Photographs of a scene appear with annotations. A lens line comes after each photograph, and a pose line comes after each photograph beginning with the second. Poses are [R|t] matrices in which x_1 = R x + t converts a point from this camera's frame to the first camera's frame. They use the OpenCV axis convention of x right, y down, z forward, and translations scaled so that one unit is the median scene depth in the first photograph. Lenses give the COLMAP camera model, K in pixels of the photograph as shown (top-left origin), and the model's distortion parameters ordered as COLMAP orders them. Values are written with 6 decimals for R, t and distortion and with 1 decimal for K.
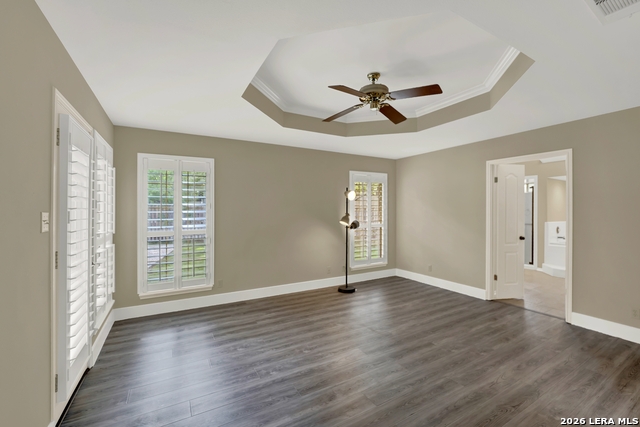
lens RADIAL K [[273.9, 0, 322.7], [0, 273.9, 216.8], [0, 0, 1]] dist [-0.020217, 0.000159]
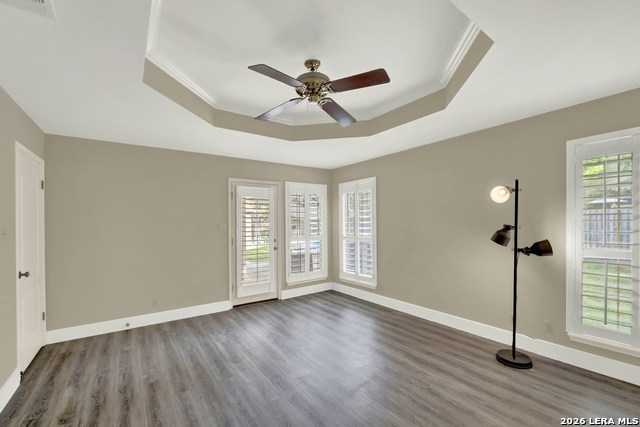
lens RADIAL K [[273.9, 0, 322.7], [0, 273.9, 216.8], [0, 0, 1]] dist [-0.020217, 0.000159]
pose [[0.103427, -0.012726, -0.994556, 0.843453], [-0.007048, 0.999884, -0.013527, -0.028167], [0.994612, 0.008409, 0.103326, 0.750171]]
